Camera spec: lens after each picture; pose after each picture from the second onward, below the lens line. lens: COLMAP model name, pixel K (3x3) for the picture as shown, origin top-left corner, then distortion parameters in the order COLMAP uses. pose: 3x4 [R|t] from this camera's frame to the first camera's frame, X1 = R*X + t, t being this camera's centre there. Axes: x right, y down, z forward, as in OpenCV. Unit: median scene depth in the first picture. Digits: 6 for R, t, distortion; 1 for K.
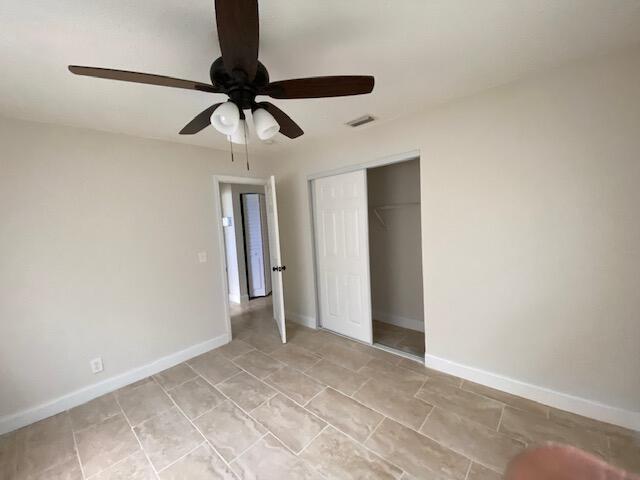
lens RADIAL K [[262.4, 0, 320.0], [0, 262.4, 240.0], [0, 0, 1]] dist [-0.002252, -0.000708]
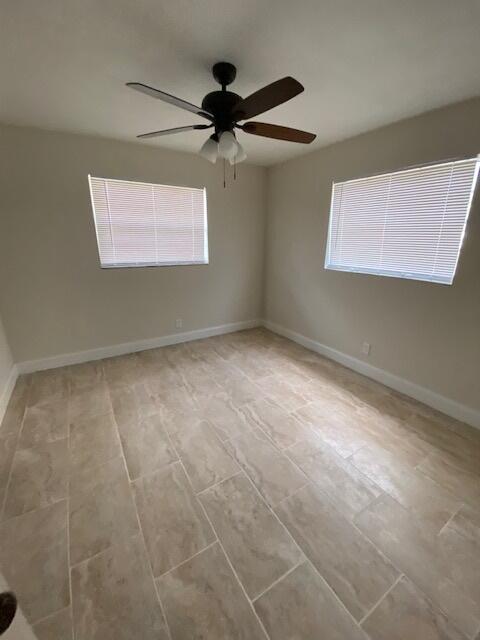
lens RADIAL K [[262.4, 0, 231.6], [0, 262.4, 319.1], [0, 0, 1]] dist [-0.002252, -0.000708]
pose [[-0.950107, -0.043215, 0.308917, -0.466767], [0.075668, 0.928844, 0.362662, -0.080745], [-0.302608, 0.367943, -0.879231, 1.530992]]
